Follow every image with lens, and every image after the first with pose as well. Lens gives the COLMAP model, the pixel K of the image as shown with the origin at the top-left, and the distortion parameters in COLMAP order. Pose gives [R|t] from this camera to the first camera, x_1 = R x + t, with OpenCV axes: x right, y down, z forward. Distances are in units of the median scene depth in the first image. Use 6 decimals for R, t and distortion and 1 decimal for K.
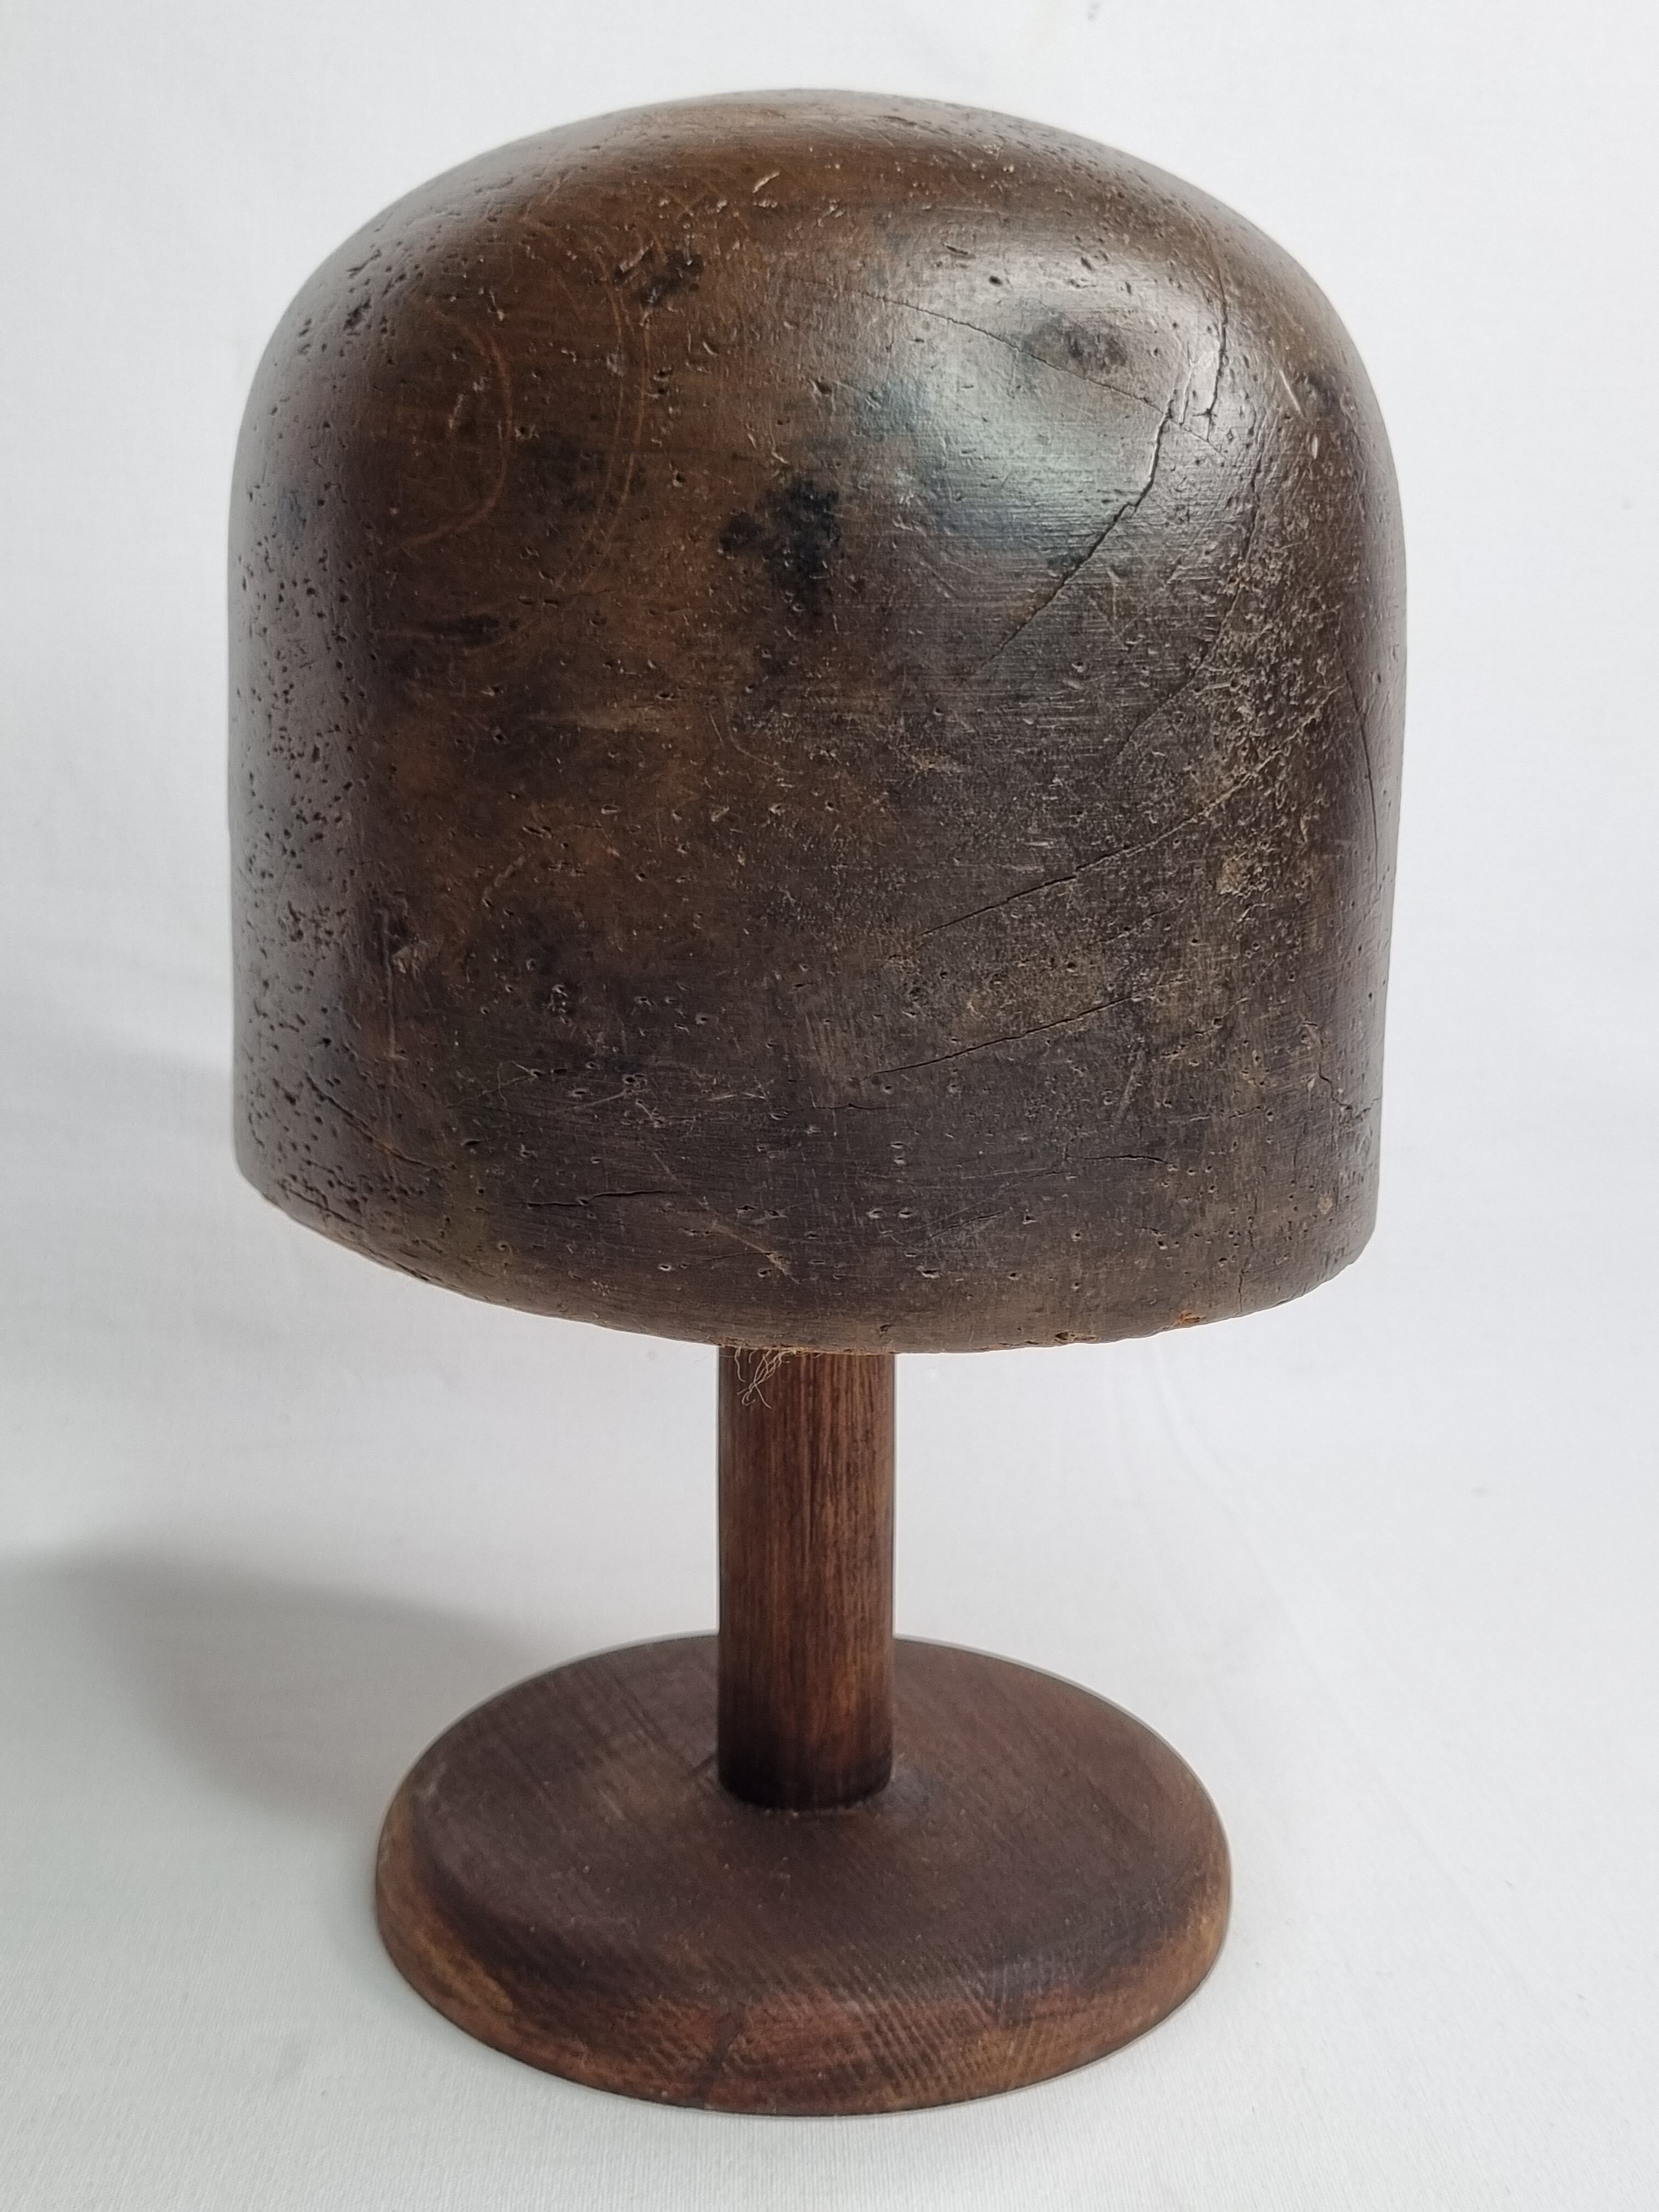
lens RADIAL K [[2736.9, 0, 856.4], [0, 2736.9, 1126.0], [0, 0, 1]] dist [0.010789, -0.049482]
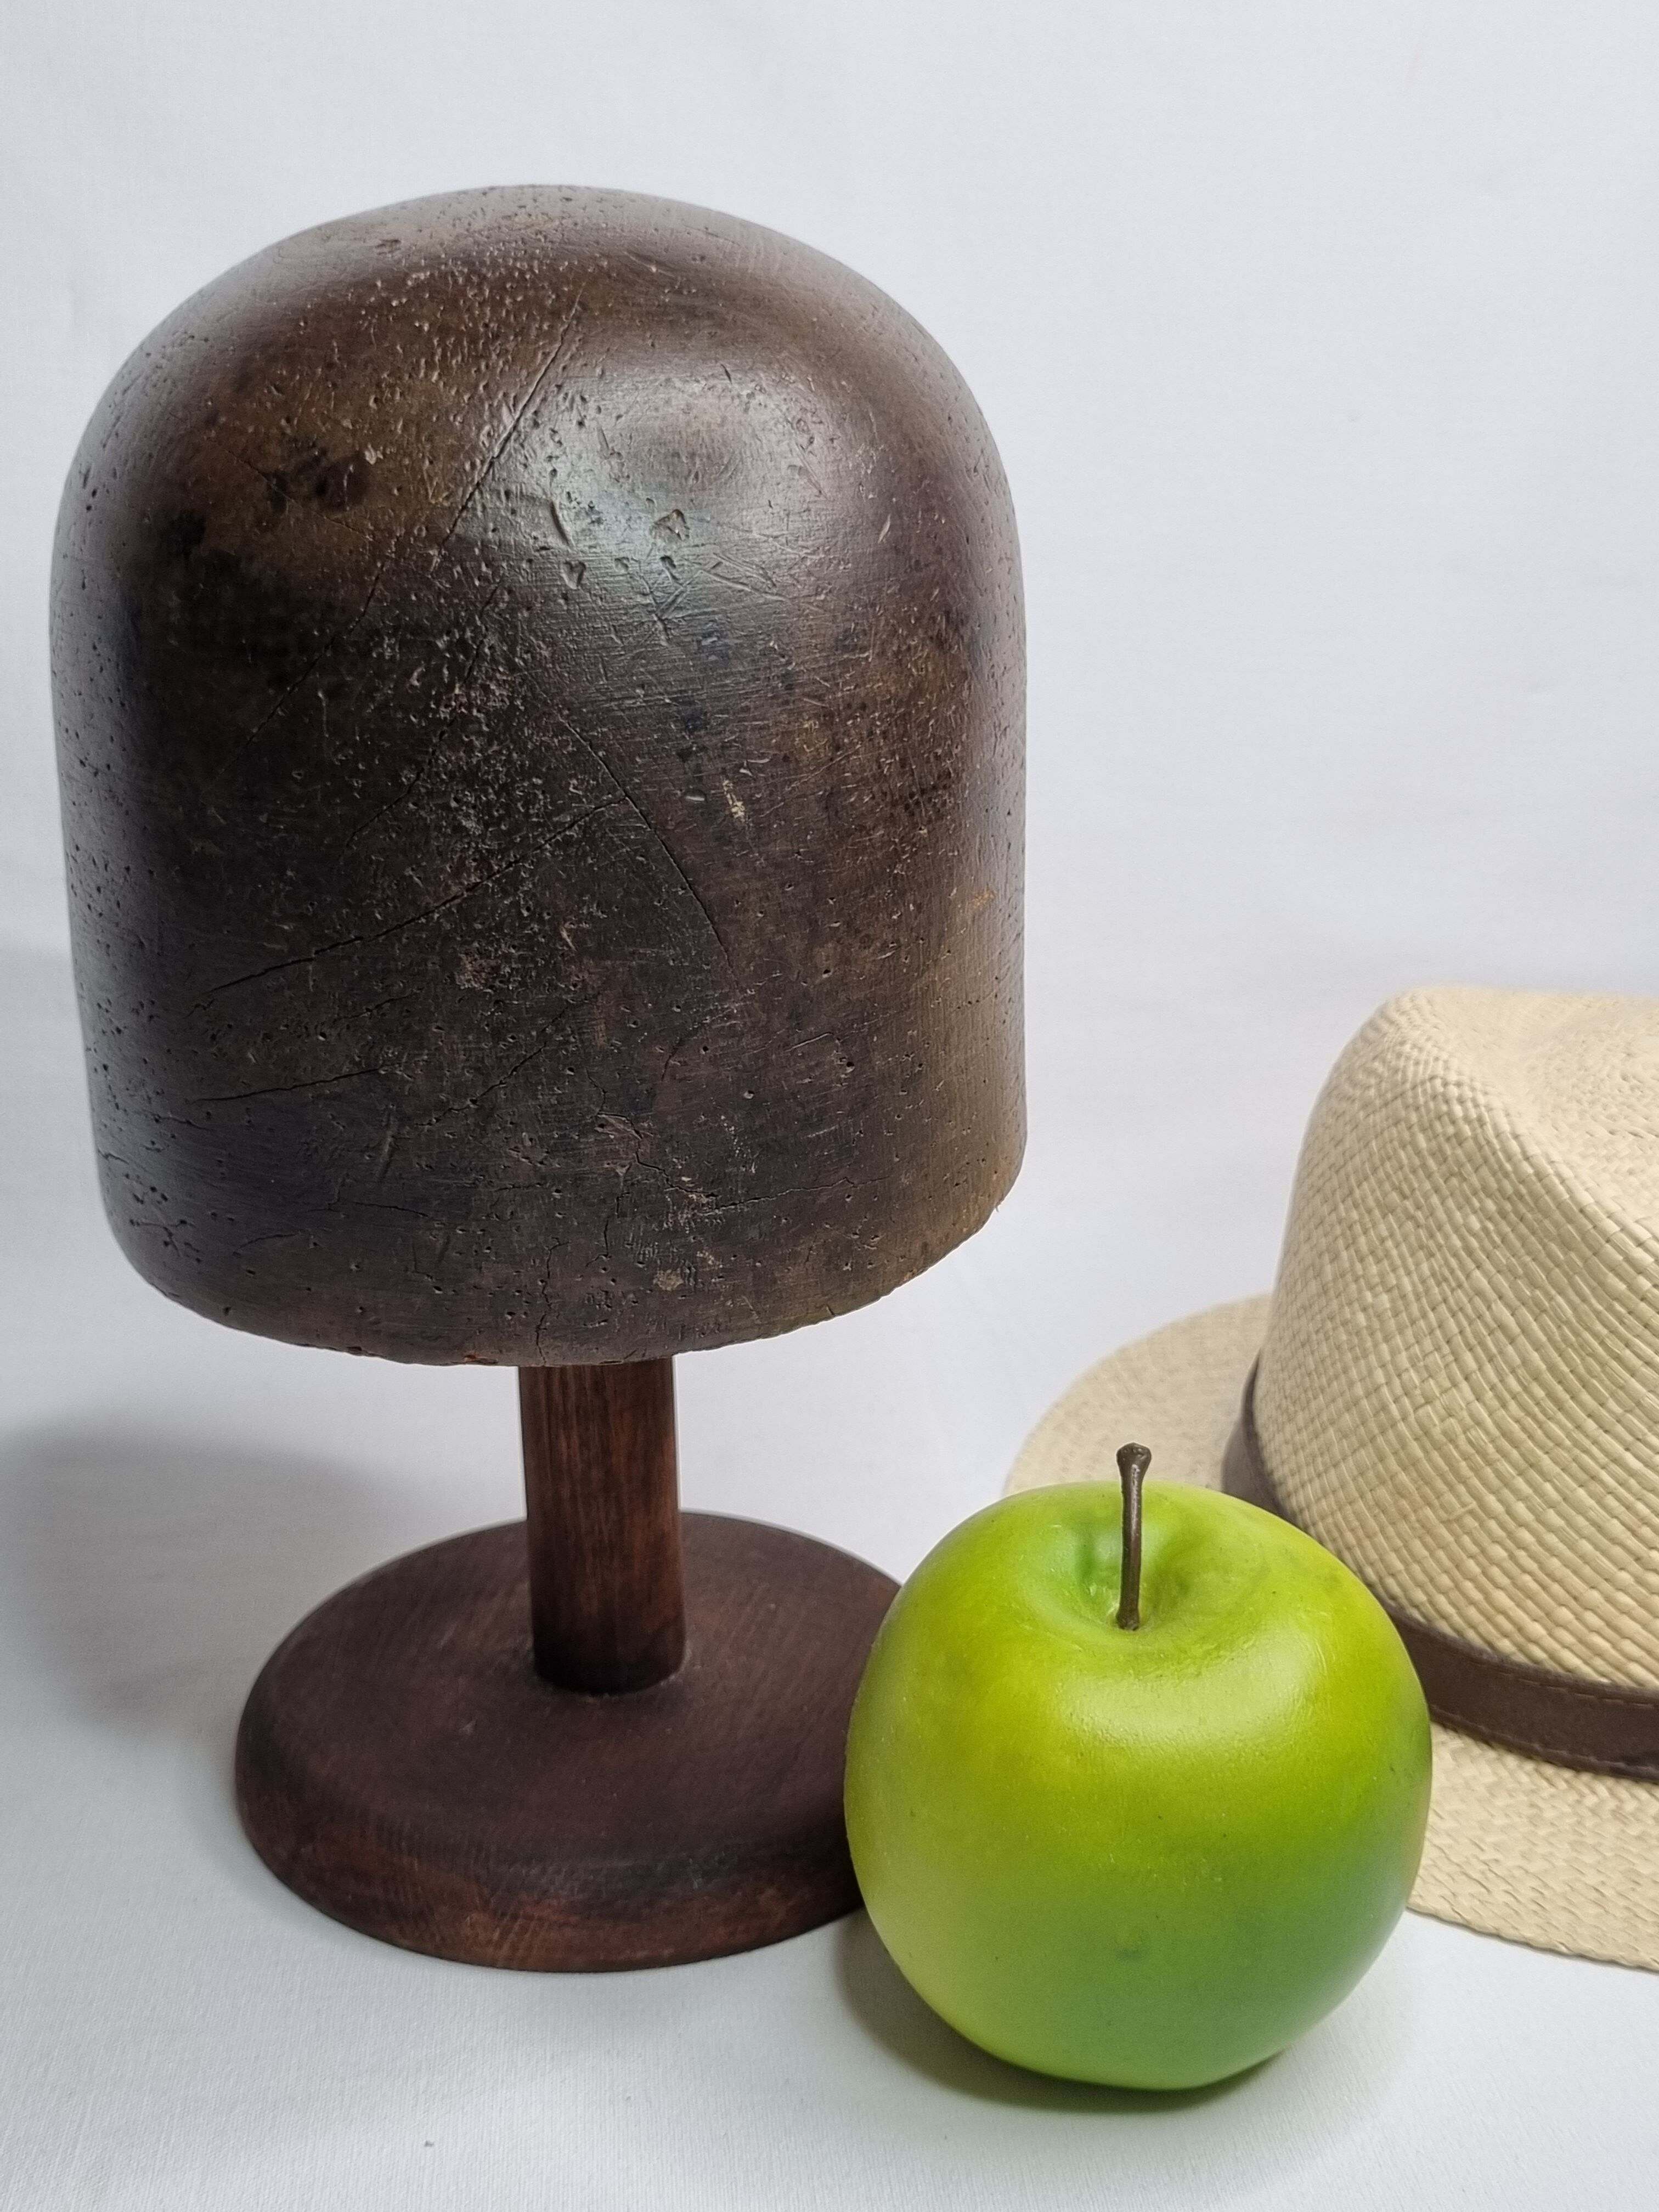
lens RADIAL K [[2600.5, 0, 845.9], [0, 2600.5, 1138.8], [0, 0, 1]] dist [0.020536, -0.028432]
pose [[0.803596, 0.181714, -0.566757, 0.853991], [-0.122125, 0.982333, 0.141798, -0.191415], [0.582511, -0.044733, 0.811591, 0.246410]]
